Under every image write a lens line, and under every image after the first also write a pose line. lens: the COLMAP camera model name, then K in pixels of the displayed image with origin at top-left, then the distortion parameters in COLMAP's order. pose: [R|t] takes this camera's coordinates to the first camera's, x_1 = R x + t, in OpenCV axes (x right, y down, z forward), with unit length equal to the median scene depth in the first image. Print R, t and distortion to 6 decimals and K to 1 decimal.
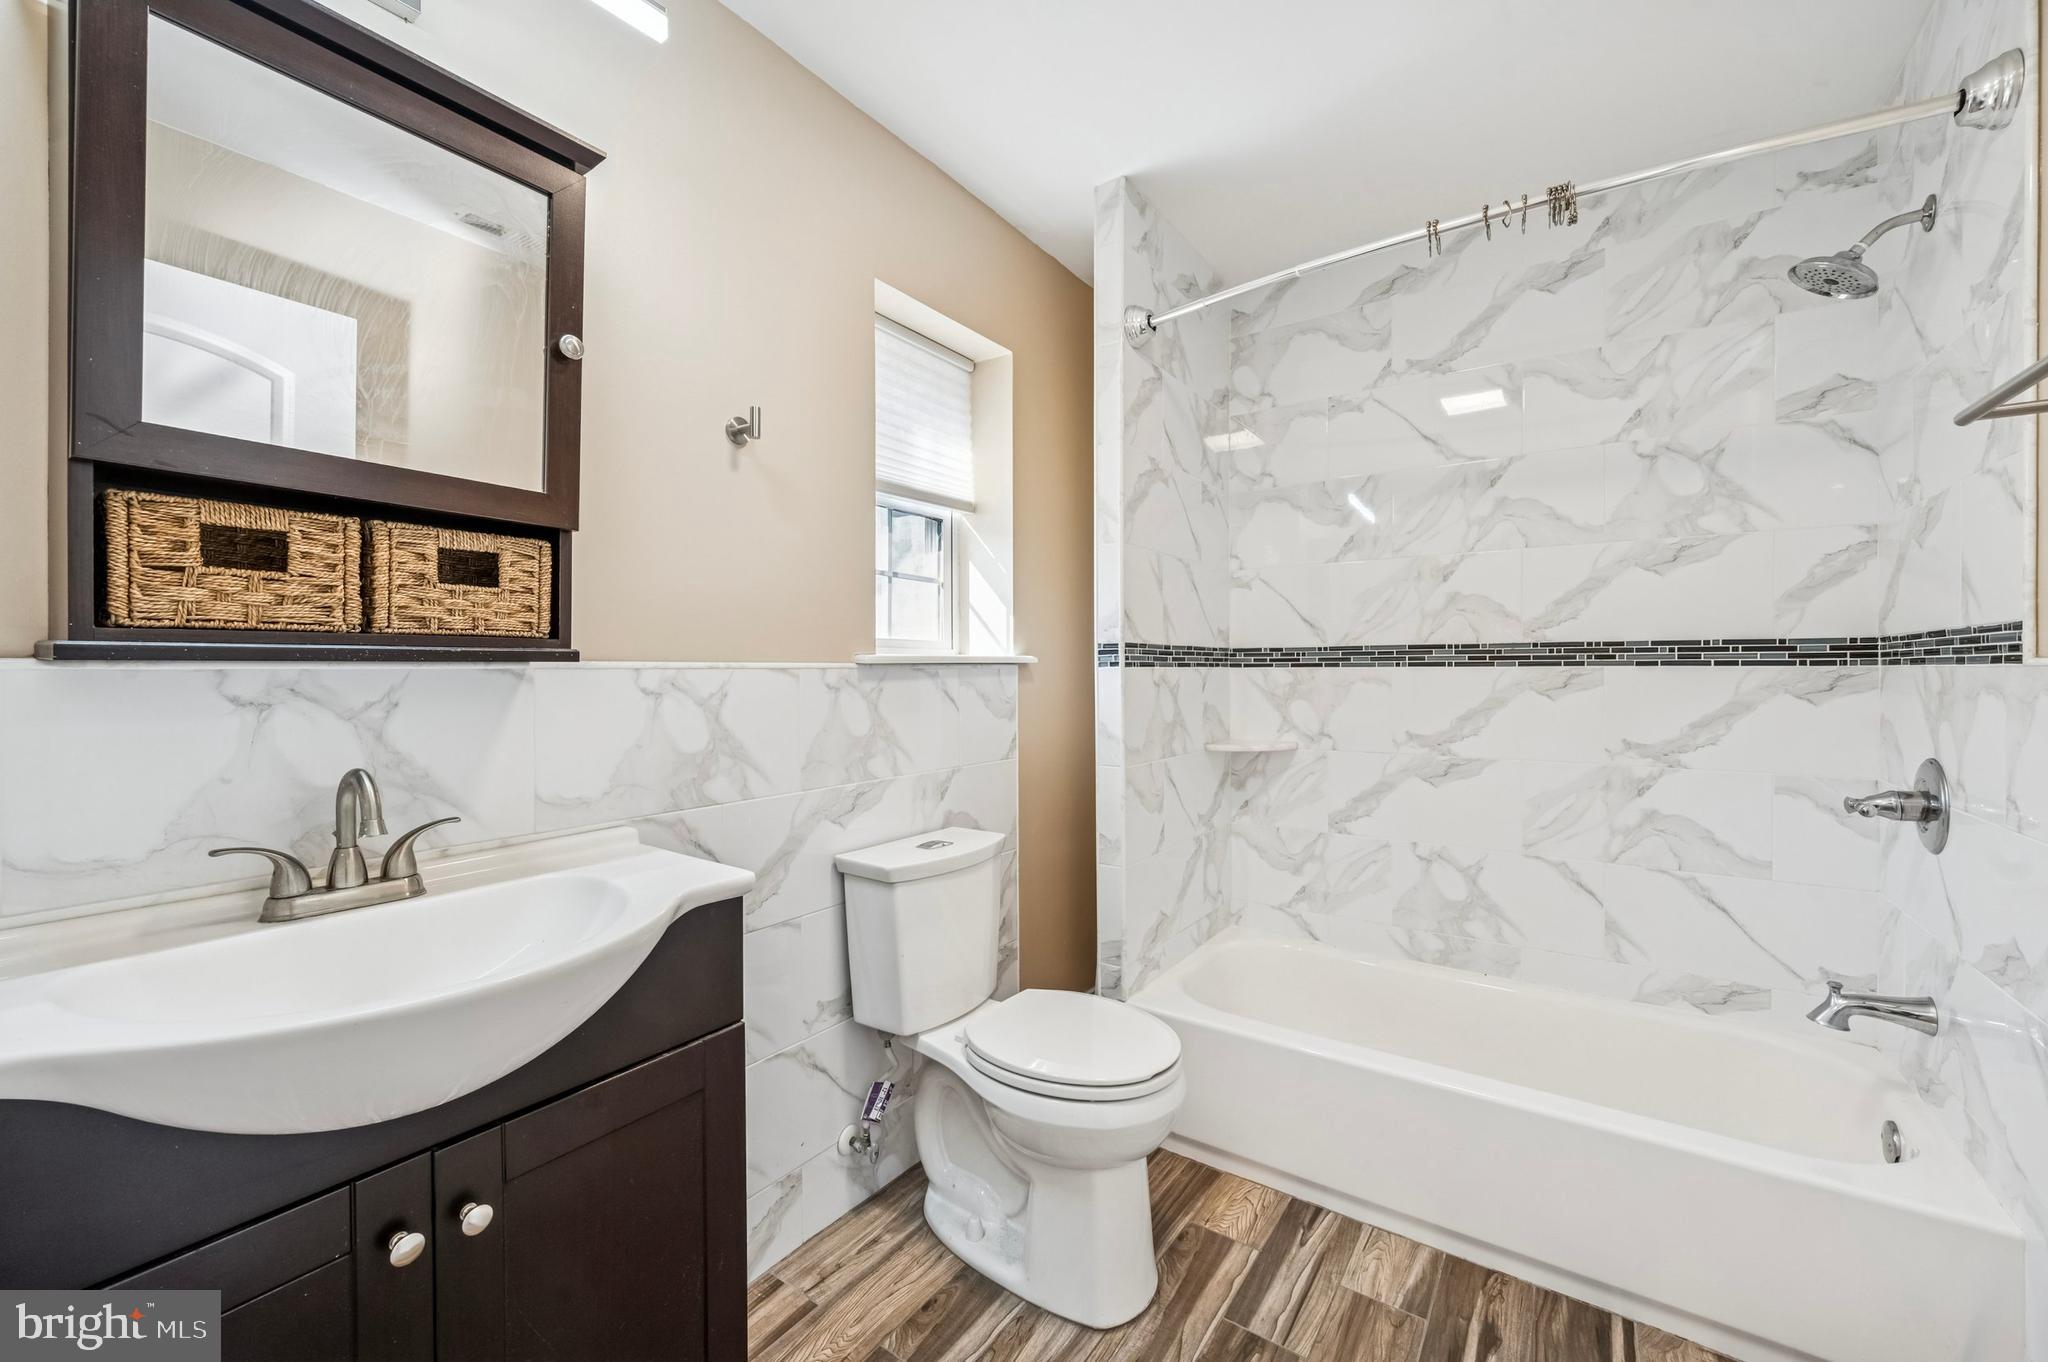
lens RADIAL K [[825.9, 0, 1012.6], [0, 825.9, 674.2], [0, 0, 1]] dist [-0.011488, 0.000785]
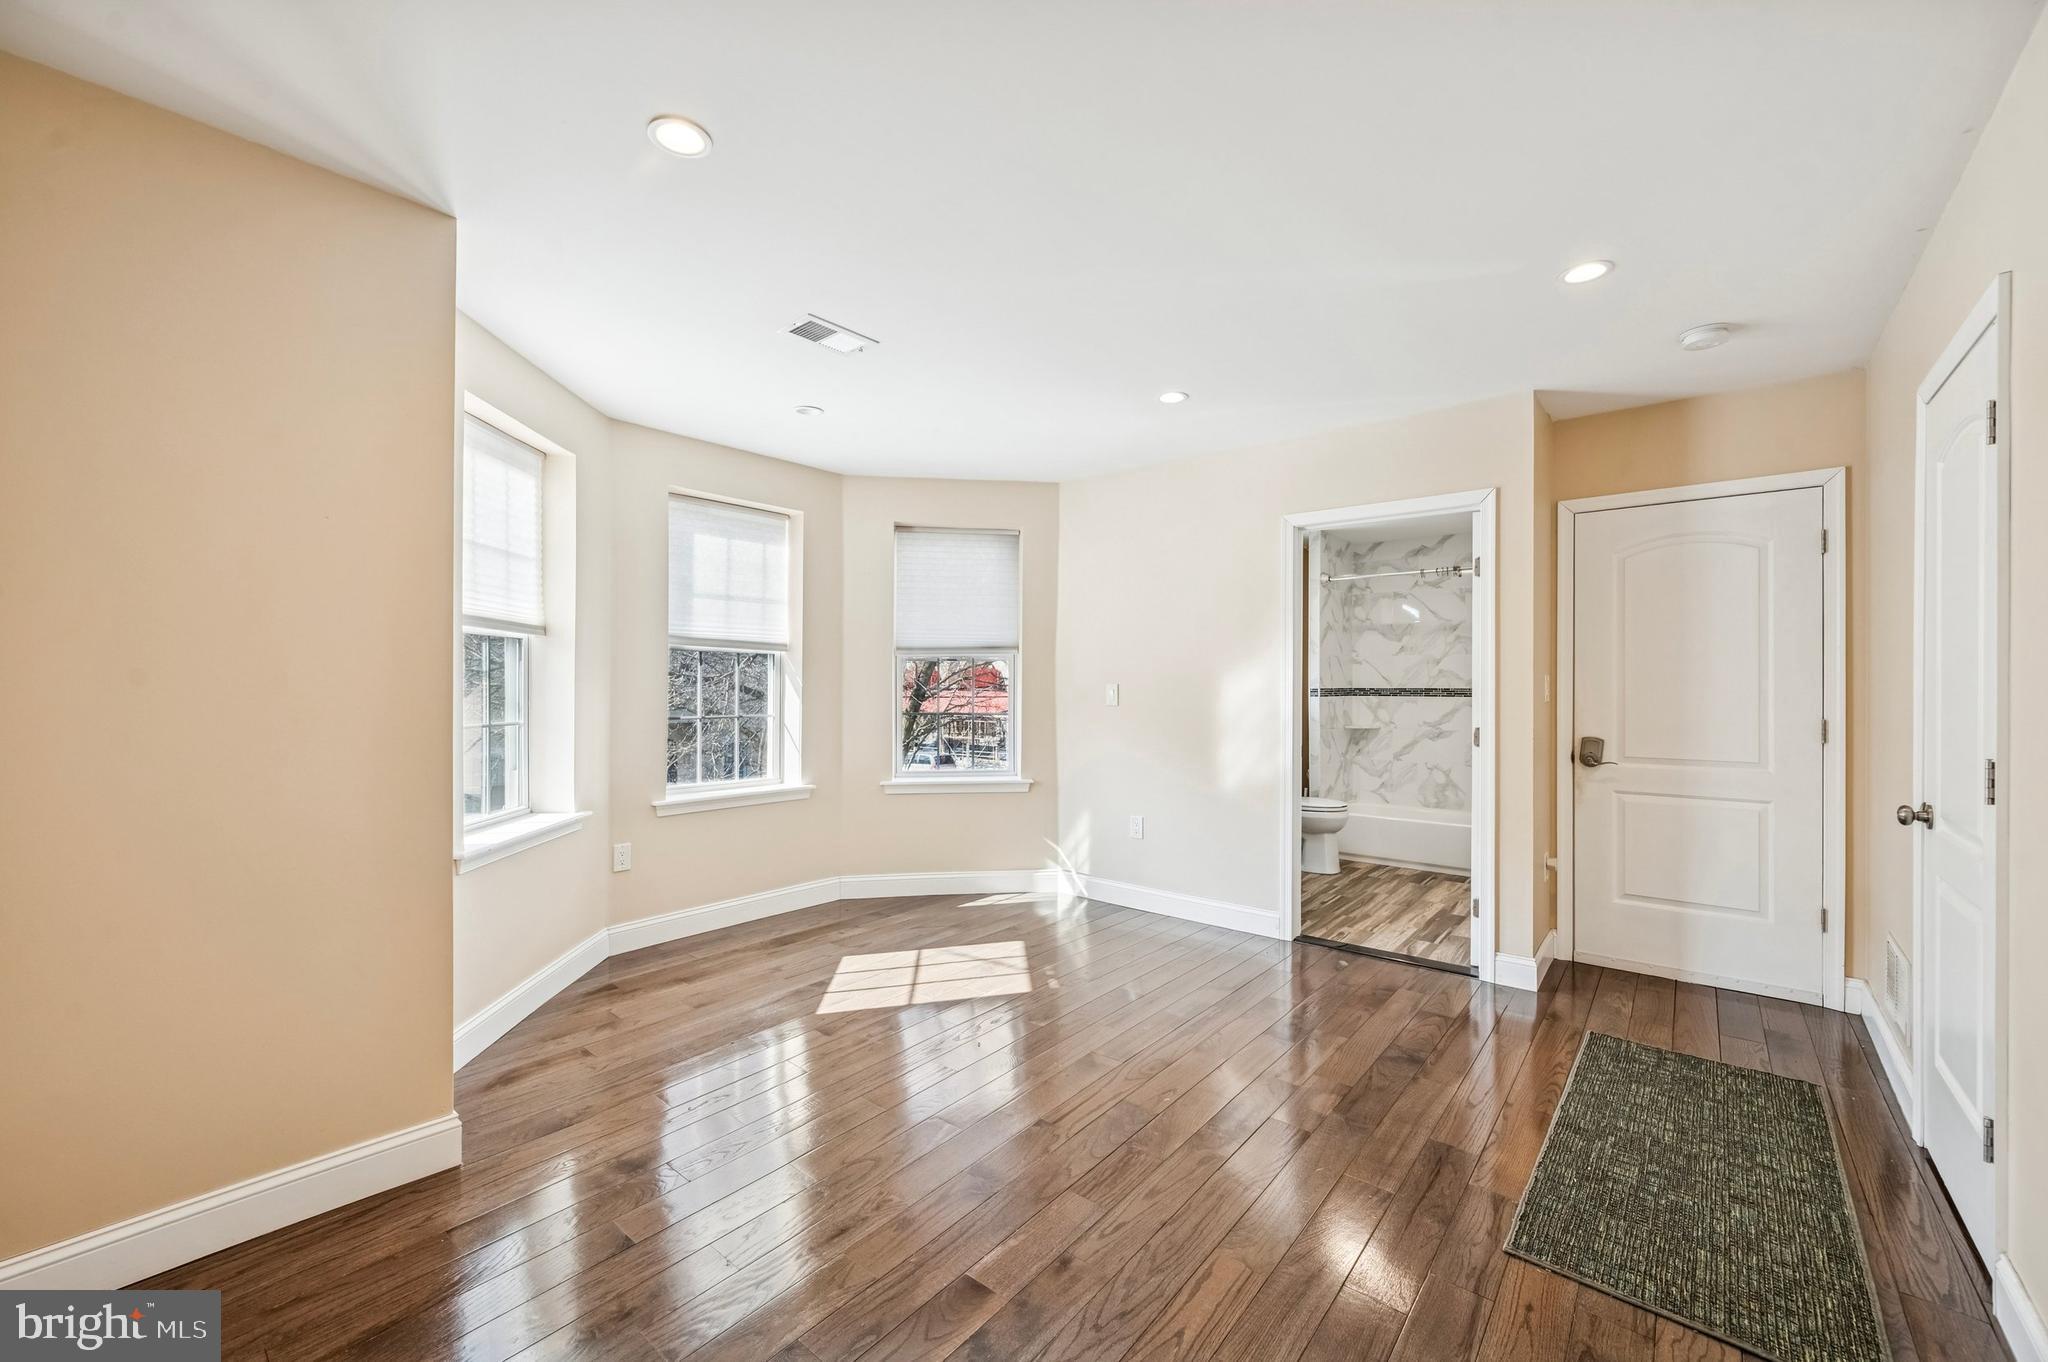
lens RADIAL K [[825.9, 0, 1006.2], [0, 825.9, 685.0], [0, 0, 1]] dist [-0.011488, 0.000785]
pose [[0.996032, 0.003259, -0.088940, -0.607596], [-0.003576, 0.999988, -0.003405, -0.031258], [0.088928, 0.003709, 0.996031, -1.713458]]
